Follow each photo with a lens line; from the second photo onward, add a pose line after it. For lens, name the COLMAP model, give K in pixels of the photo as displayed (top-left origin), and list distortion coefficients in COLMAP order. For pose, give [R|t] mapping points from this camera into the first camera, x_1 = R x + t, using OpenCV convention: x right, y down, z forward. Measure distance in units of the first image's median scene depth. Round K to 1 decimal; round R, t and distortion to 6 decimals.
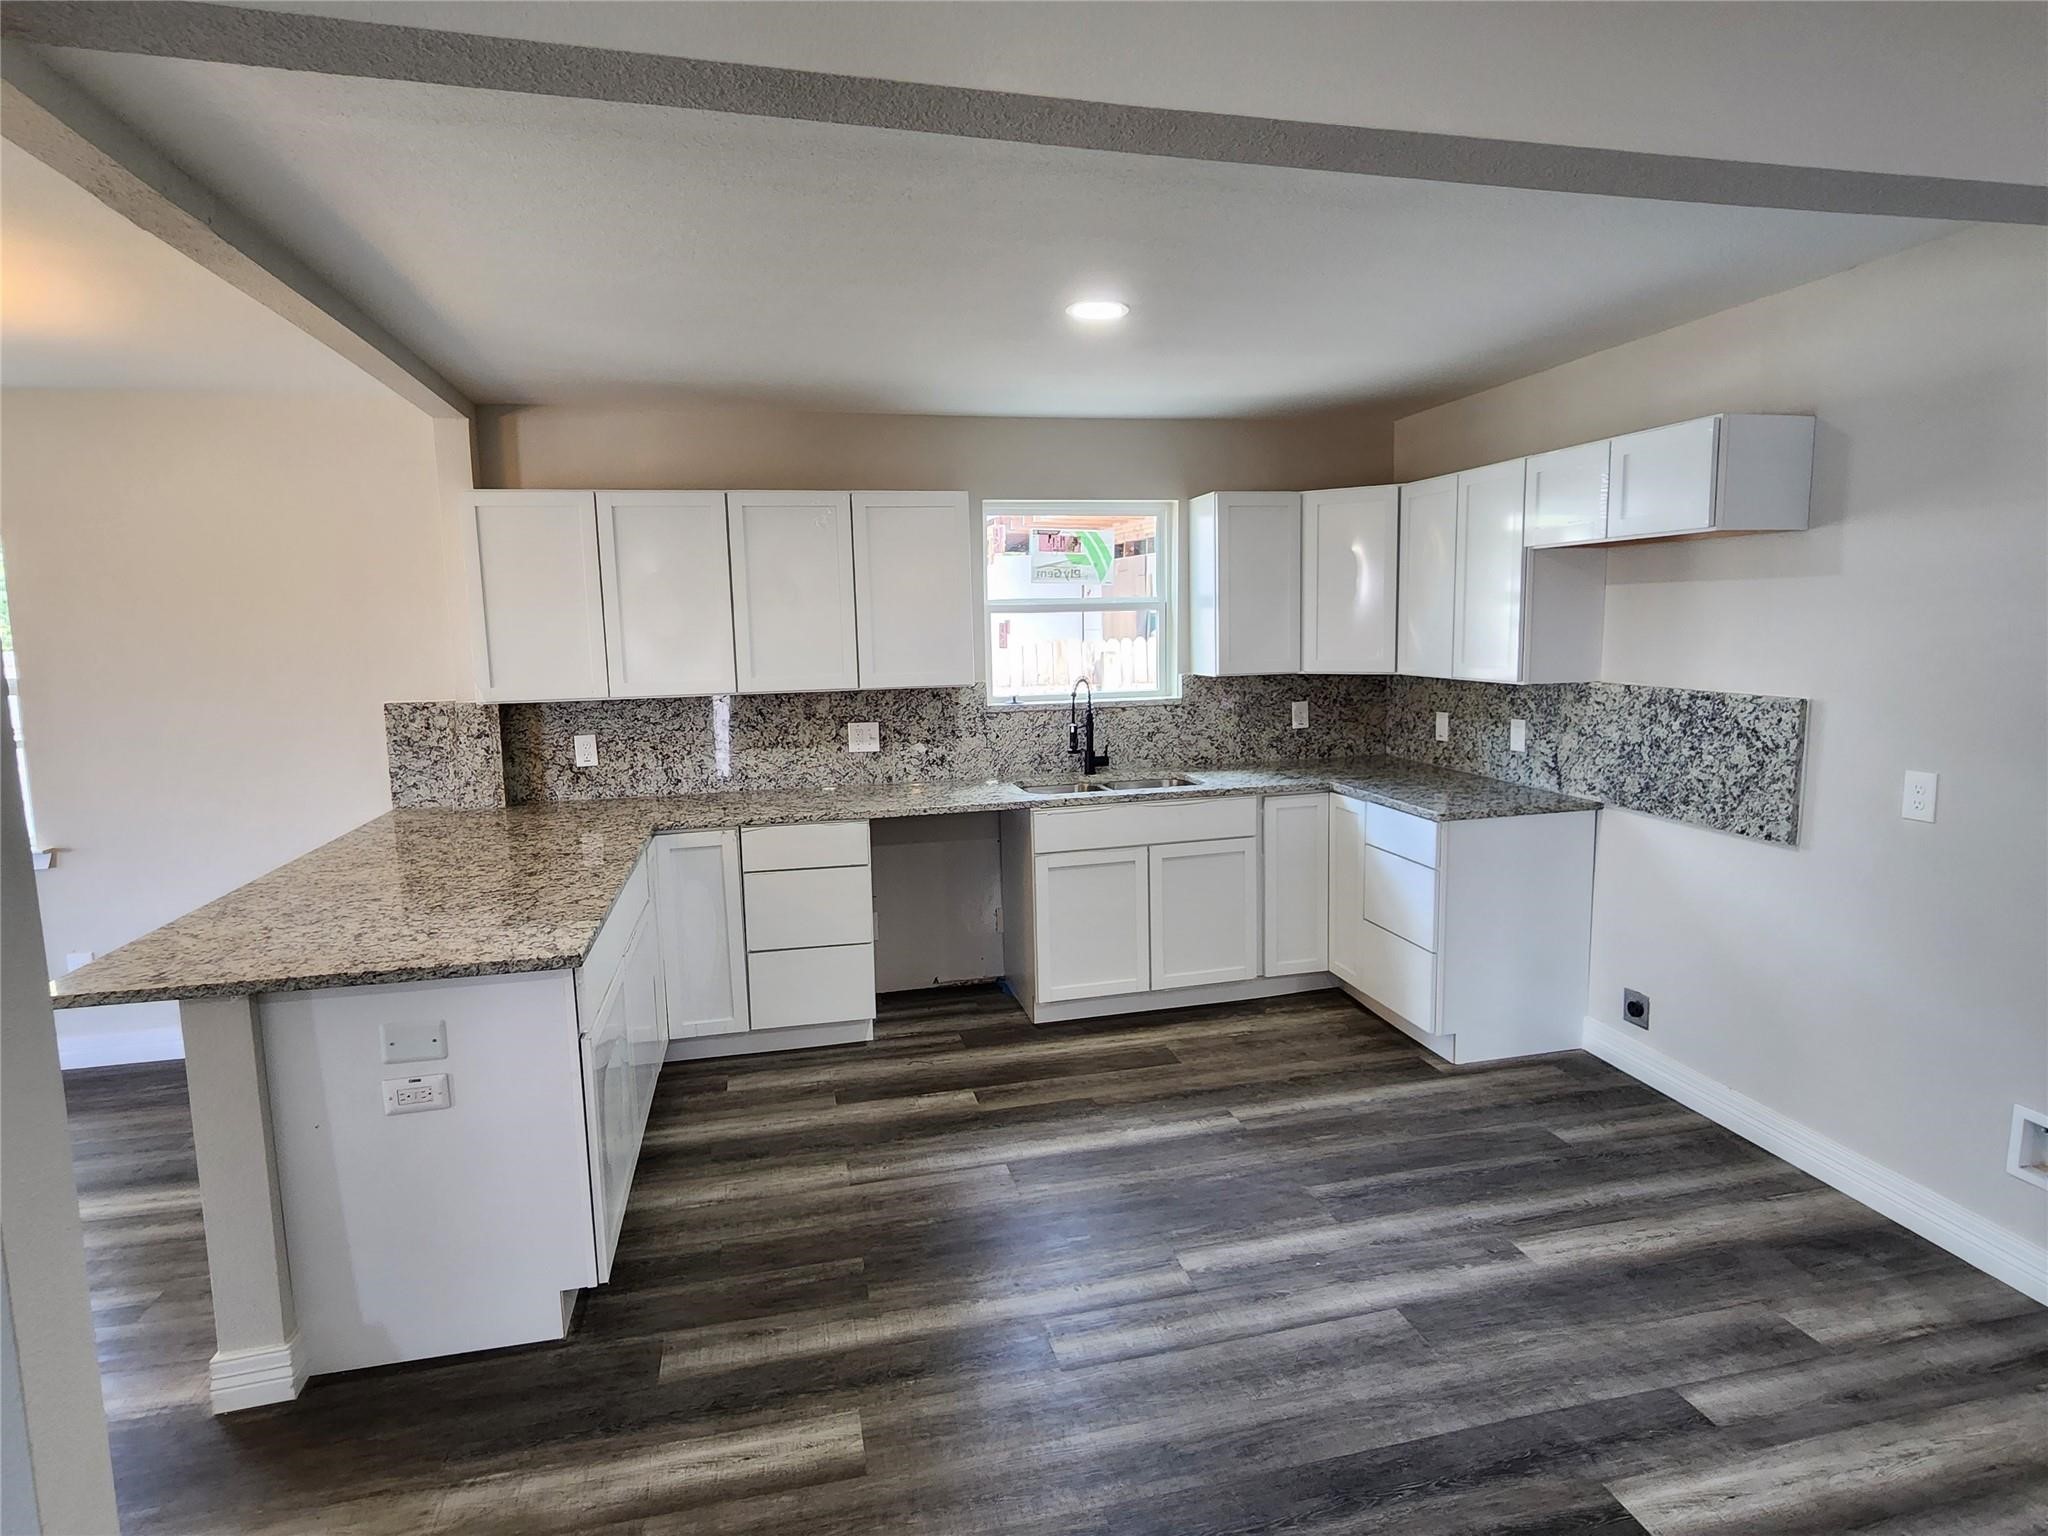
lens RADIAL K [[1103.9, 0, 1017.8], [0, 1103.9, 768.2], [0, 0, 1]] dist [0.004131, 0.002108]
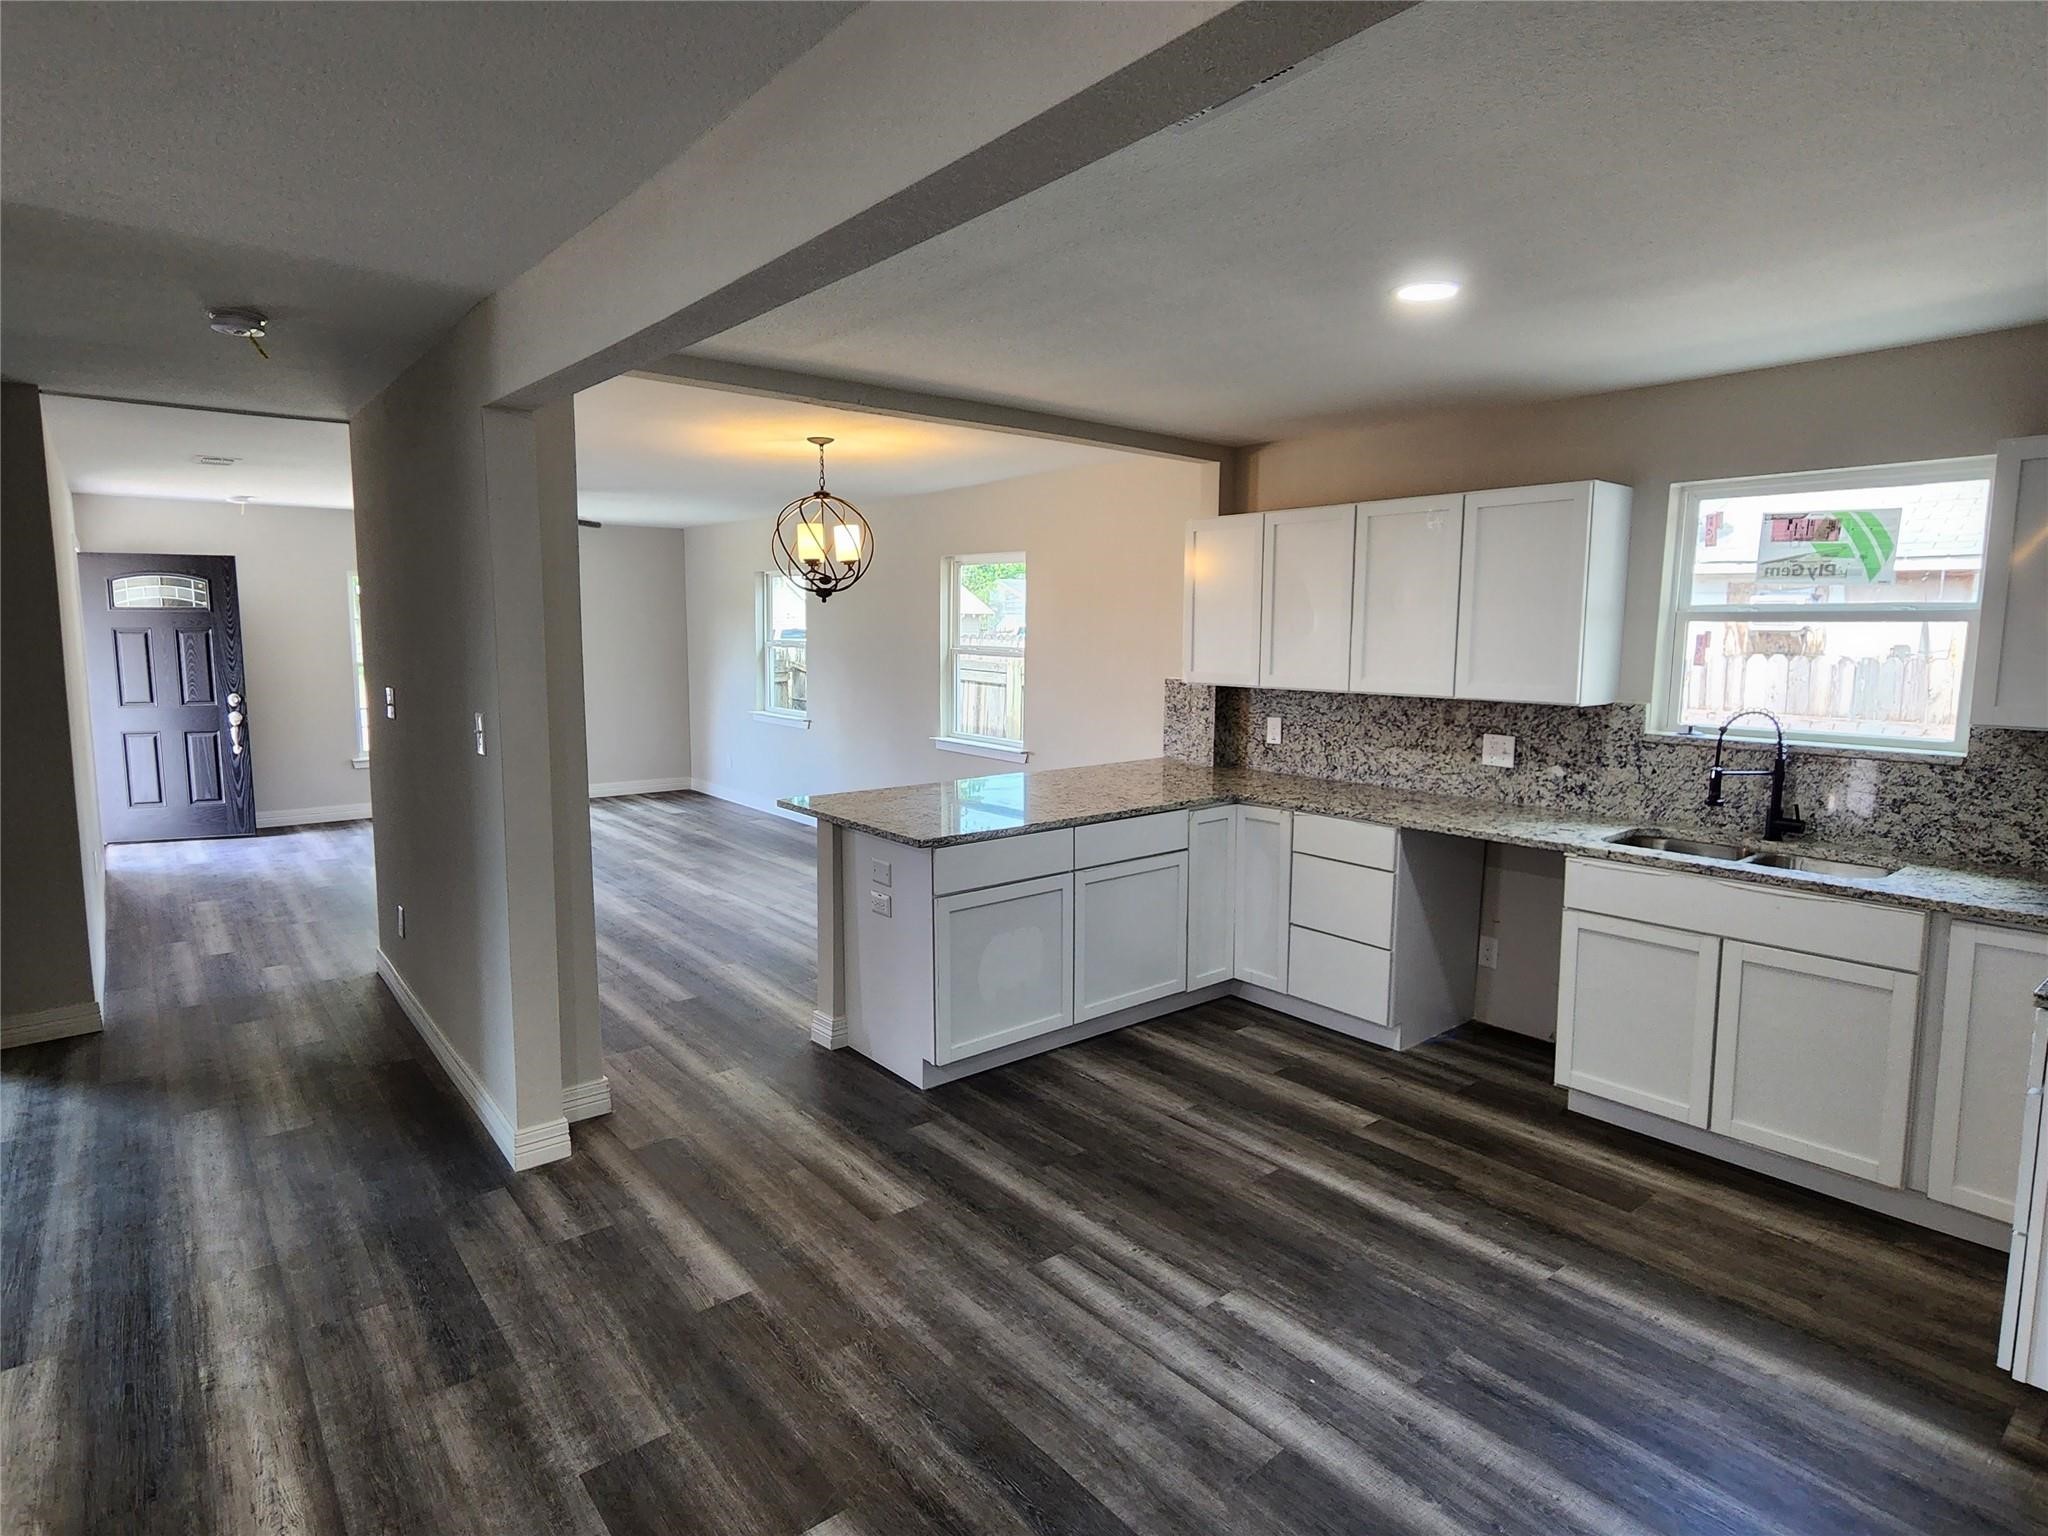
lens RADIAL K [[1103.9, 0, 1023.3], [0, 1103.9, 758.5], [0, 0, 1]] dist [0.004131, 0.002108]
pose [[0.437991, 0.132501, -0.889161, 0.563690], [-0.130083, 0.988010, 0.083154, -0.050913], [0.889518, 0.079244, 0.449976, 0.233558]]
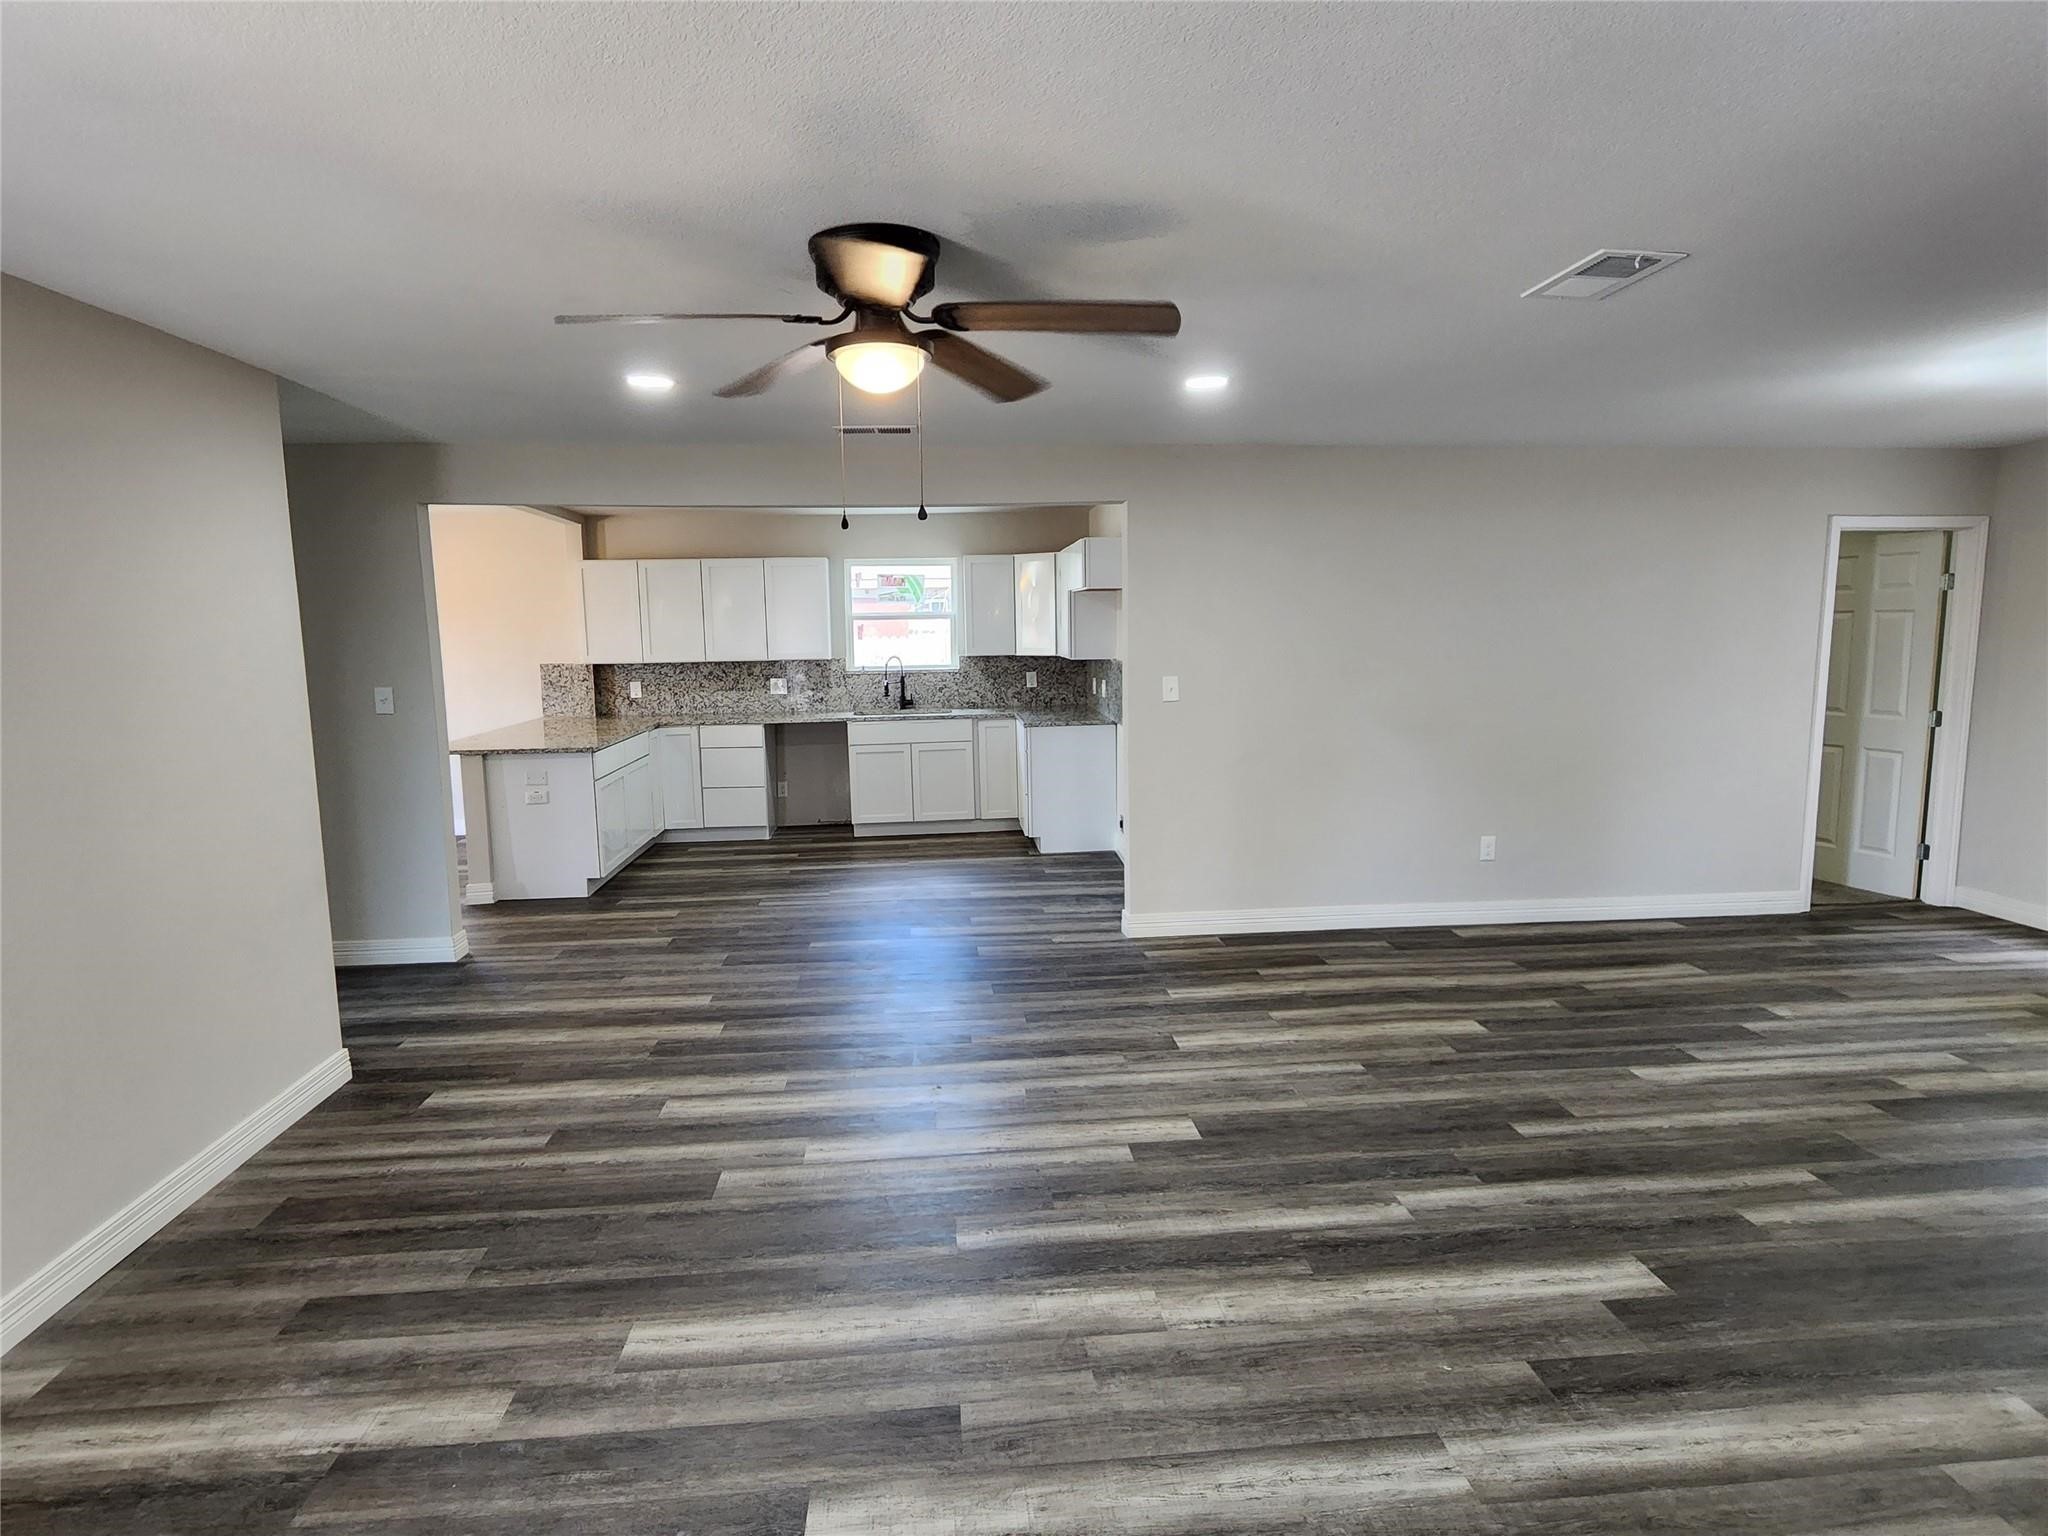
lens RADIAL K [[1103.9, 0, 1020.1], [0, 1103.9, 766.0], [0, 0, 1]] dist [0.004131, 0.002108]
pose [[0.990228, 0.024566, -0.137279, 0.571210], [-0.024351, 0.999698, 0.003246, 0.099154], [0.137317, 0.000128, 0.990527, -0.870527]]
